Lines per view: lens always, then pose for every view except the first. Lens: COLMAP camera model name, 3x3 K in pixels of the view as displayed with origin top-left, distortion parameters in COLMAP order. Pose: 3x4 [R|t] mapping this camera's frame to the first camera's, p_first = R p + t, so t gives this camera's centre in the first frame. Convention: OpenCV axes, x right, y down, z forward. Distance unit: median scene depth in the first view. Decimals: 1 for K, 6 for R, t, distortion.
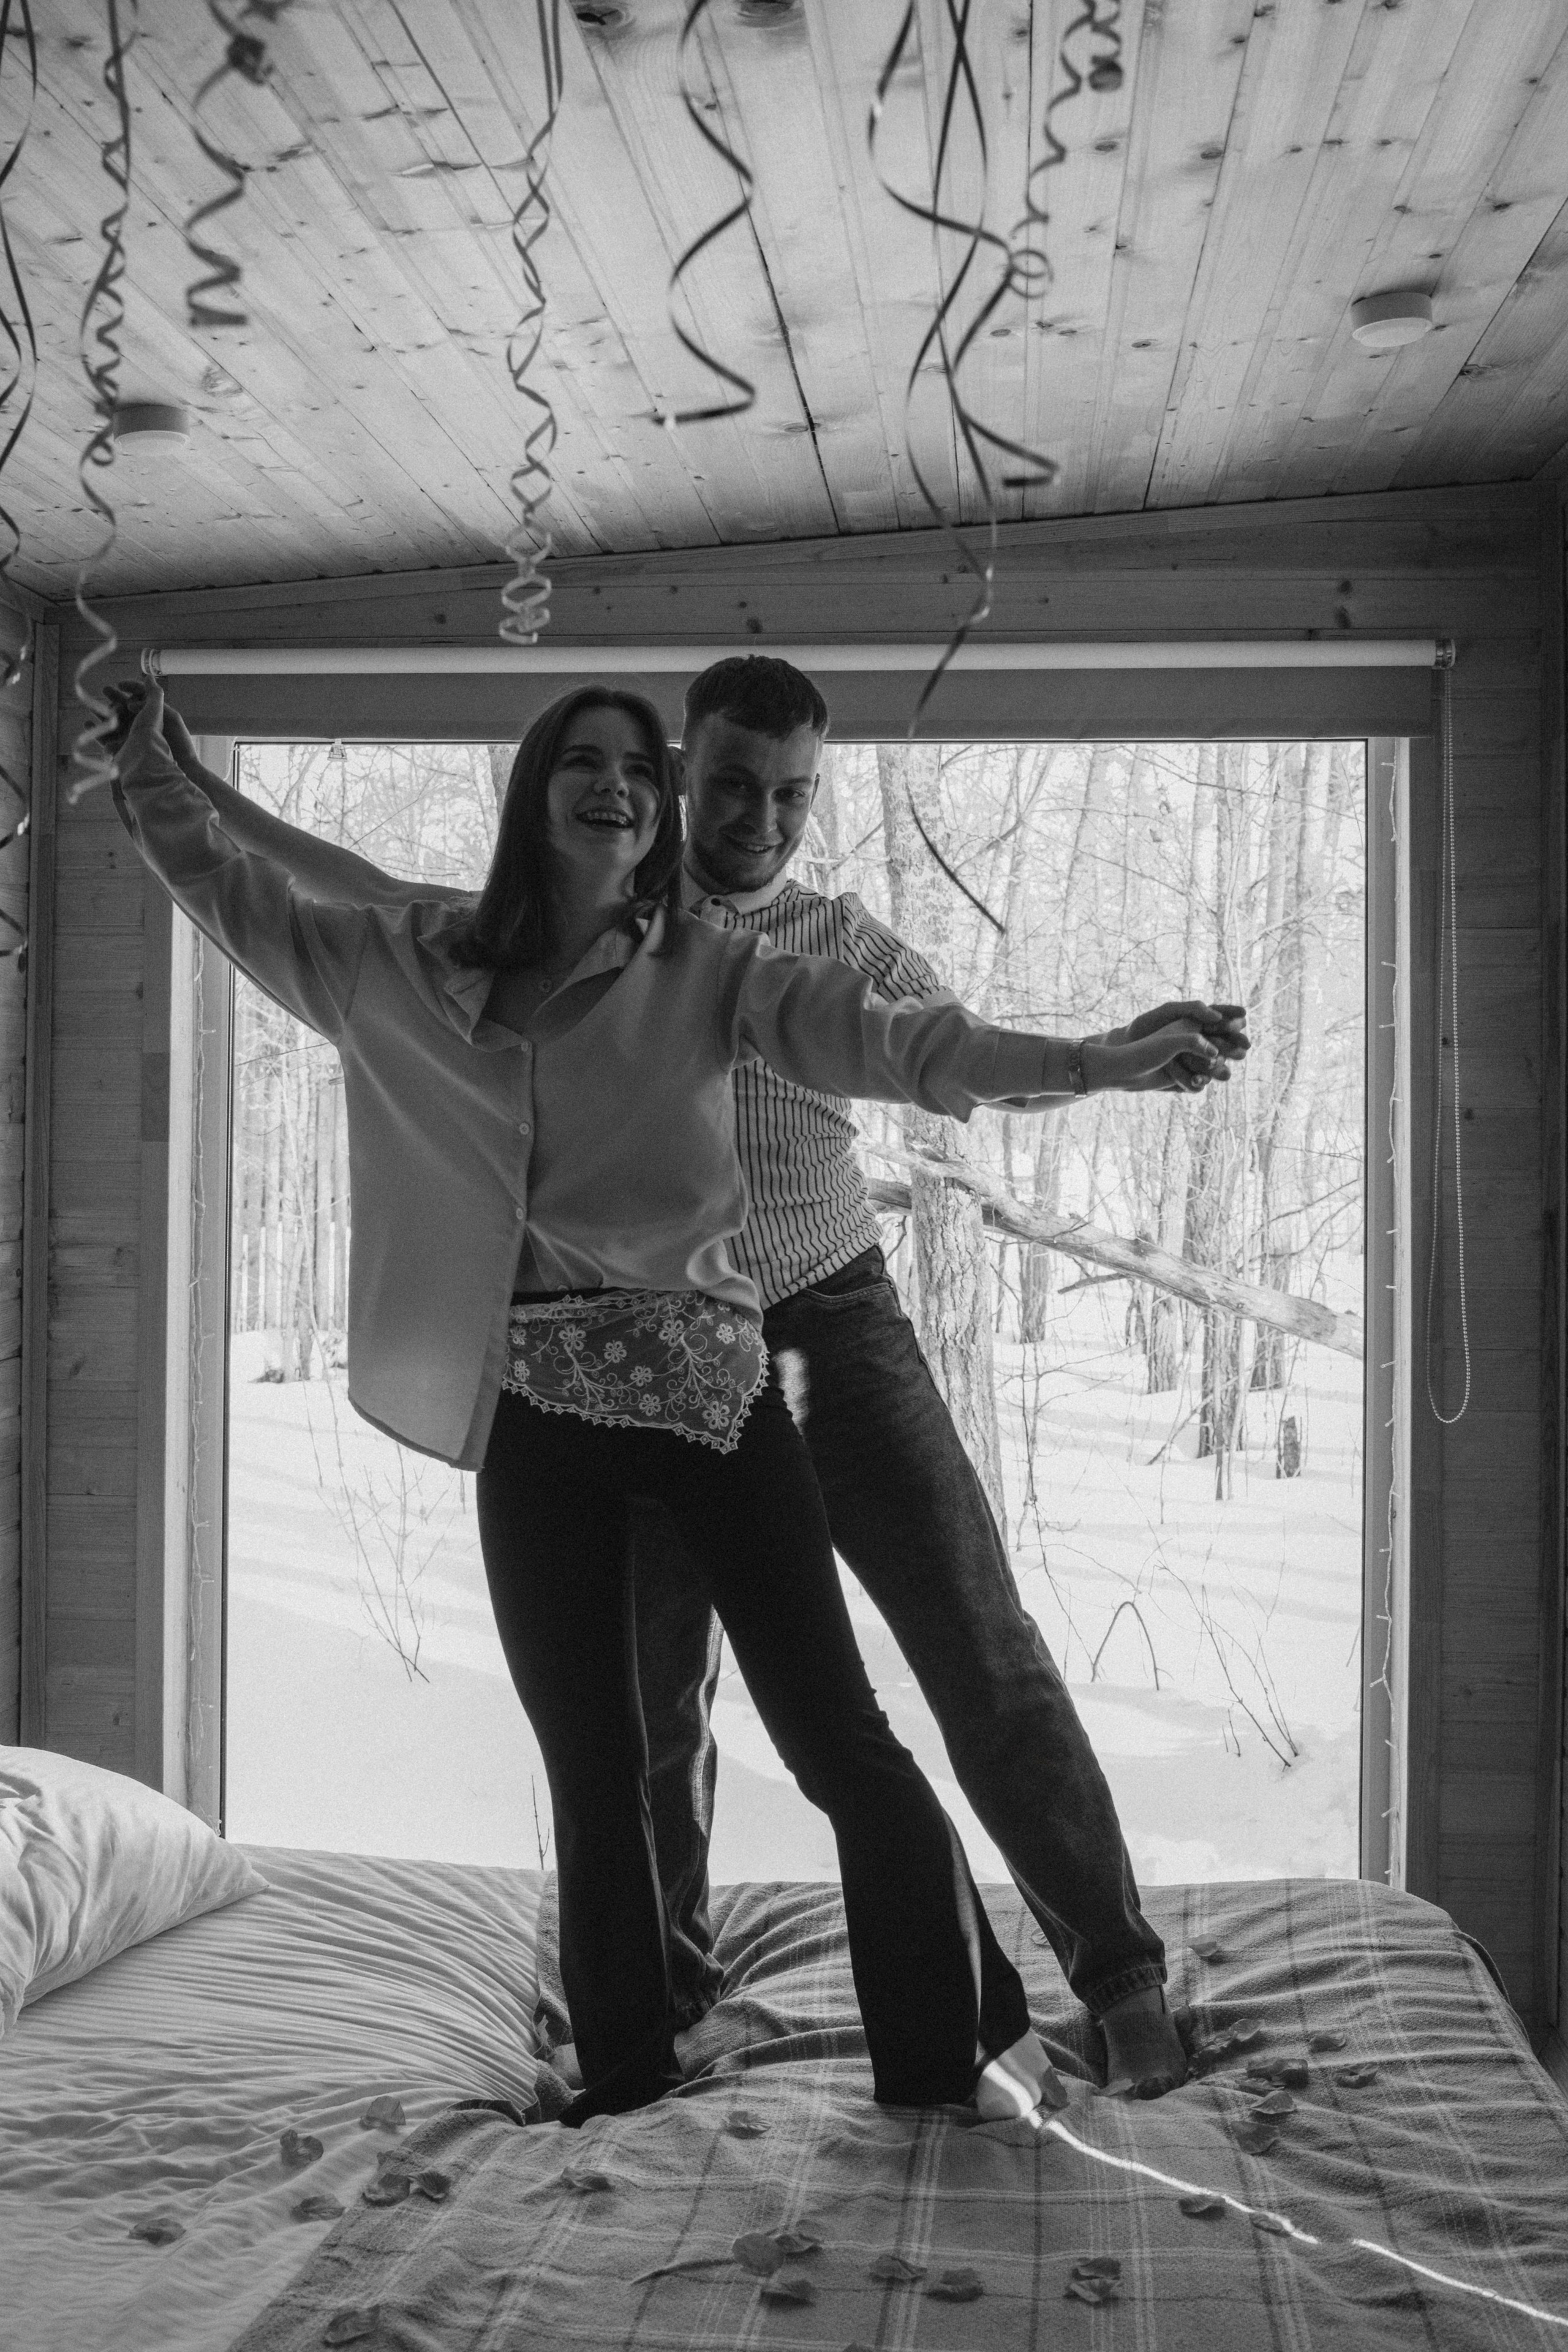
lens RADIAL K [[2476.2, 0, 760.7], [0, 2476.2, 1039.7], [0, 0, 1]] dist [-0.018291, -0.183674]
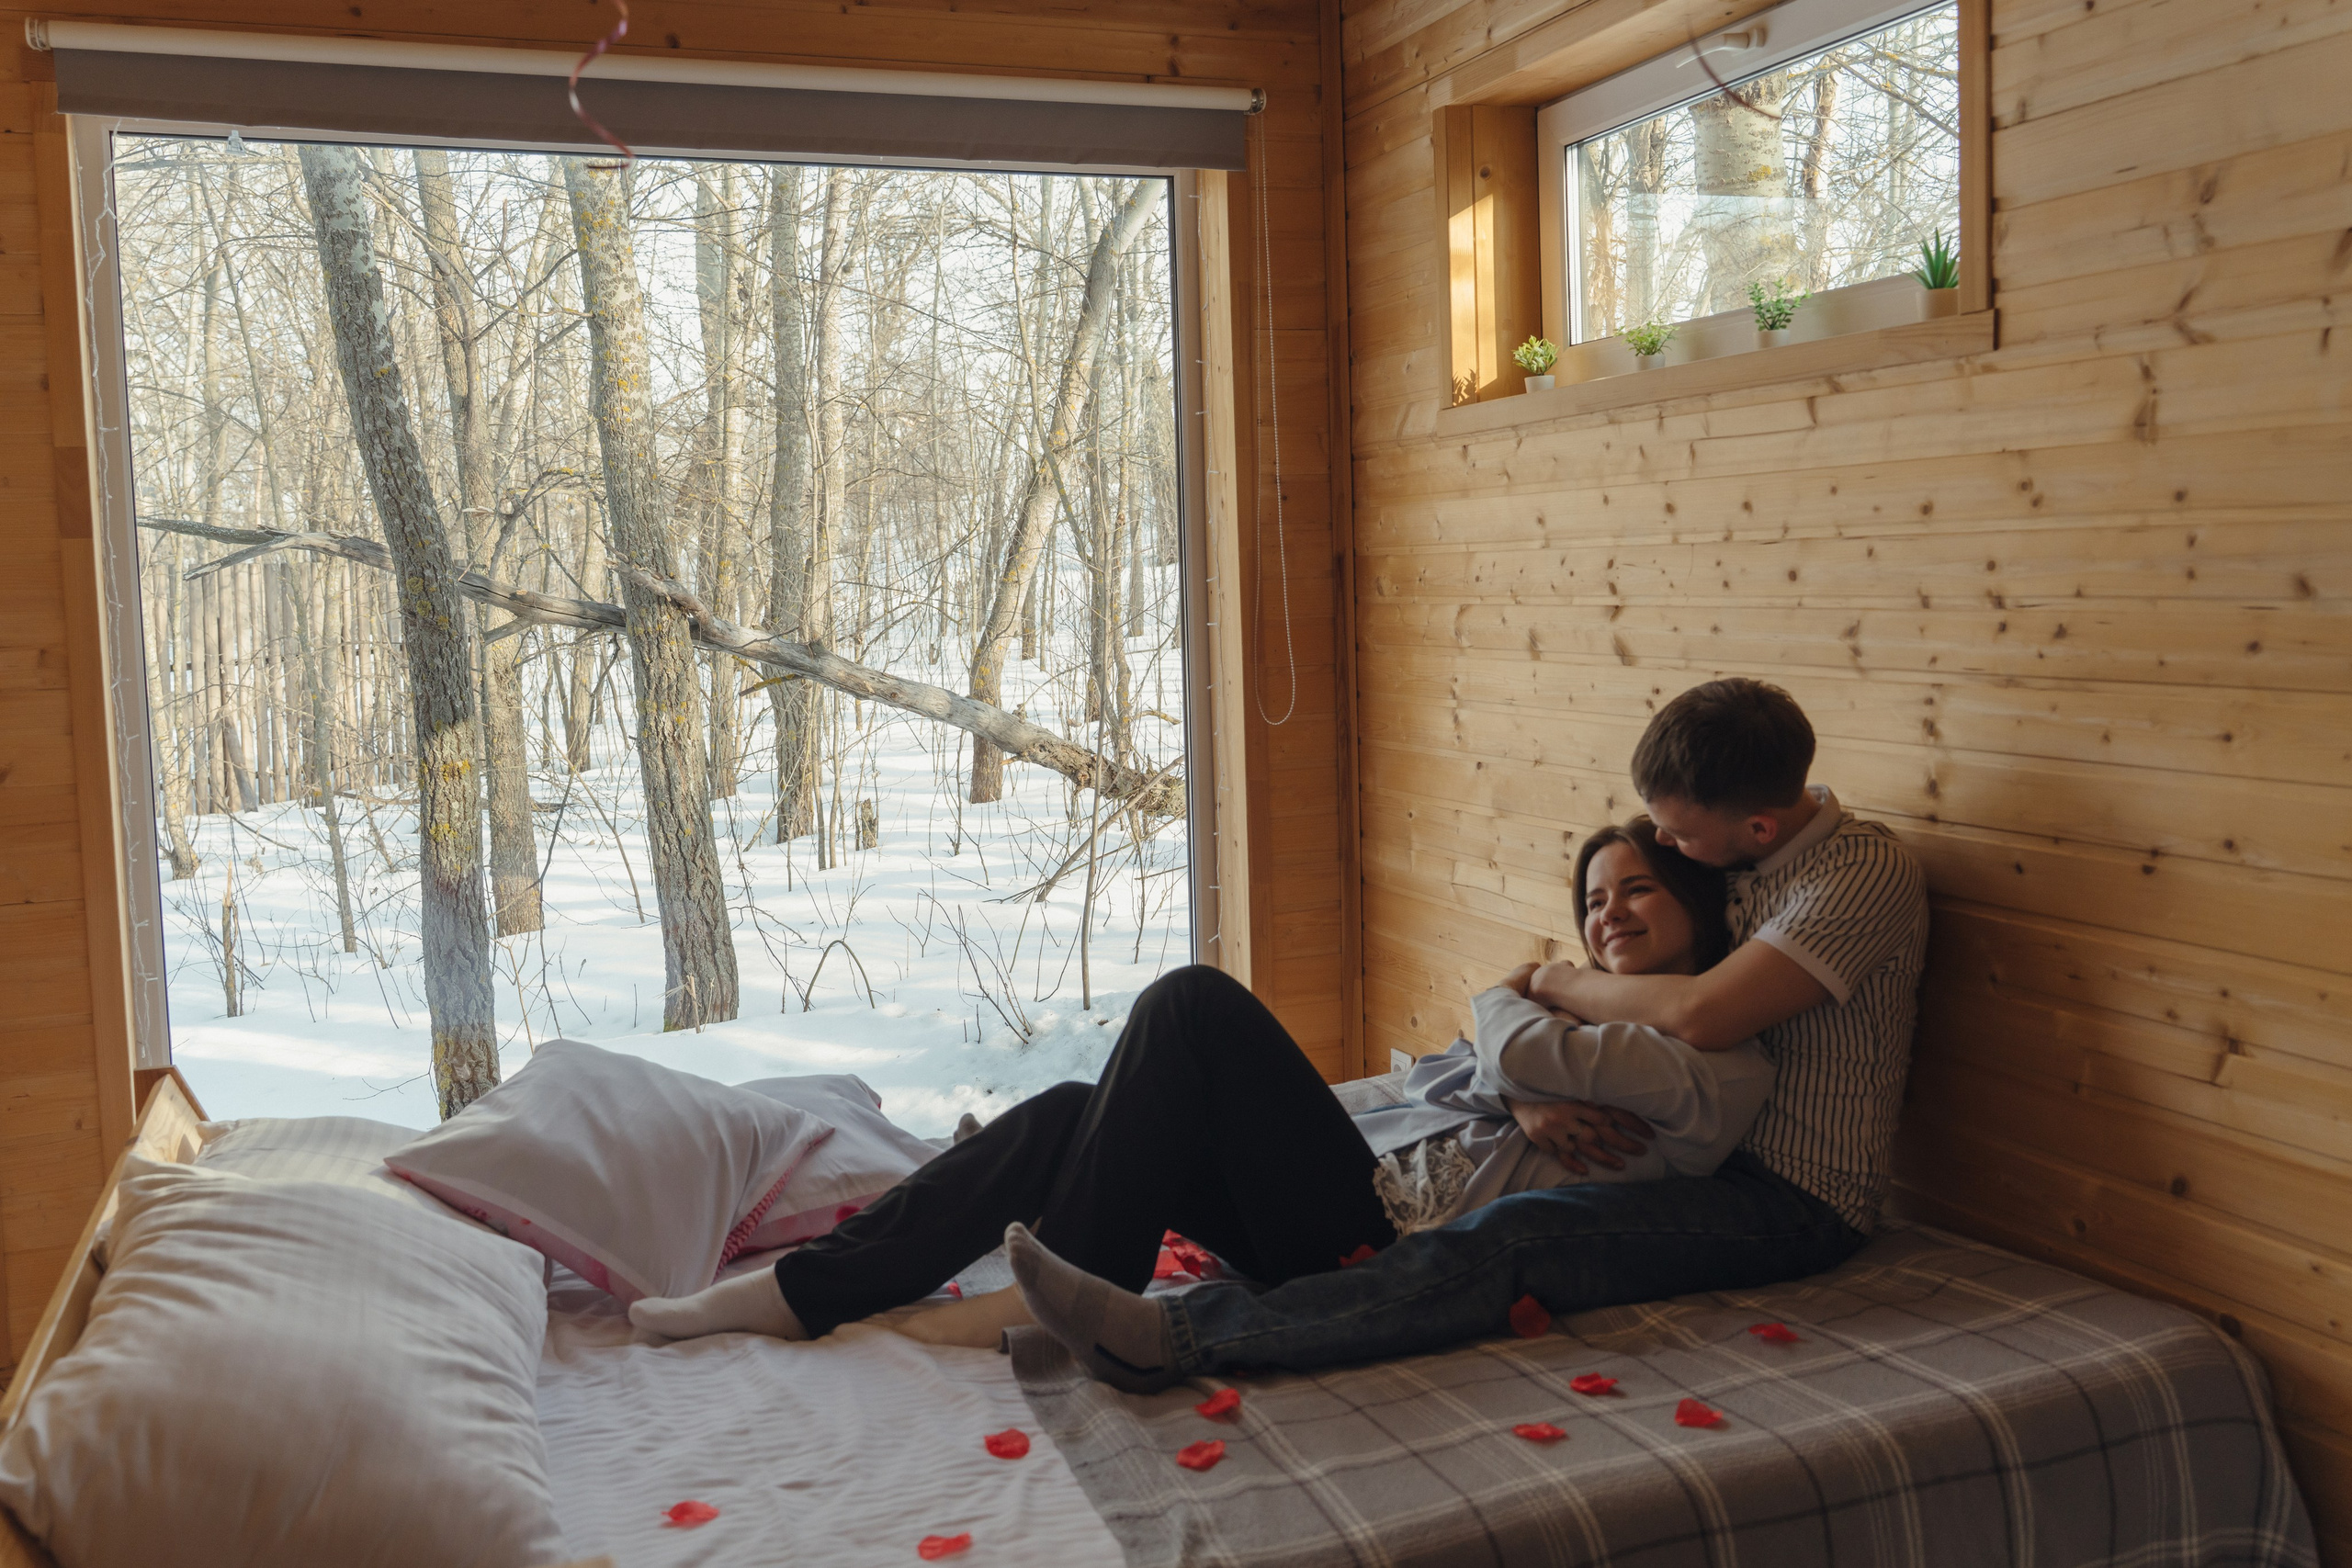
lens RADIAL K [[2019.6, 0, 1151.9], [0, 2019.6, 728.4], [0, 0, 1]] dist [-0.012473, -0.005132]
pose [[0.900047, -0.069383, 0.430234, -0.214378], [0.028385, 0.994482, 0.100998, 0.048800], [-0.434868, -0.078691, 0.897050, 0.098004]]
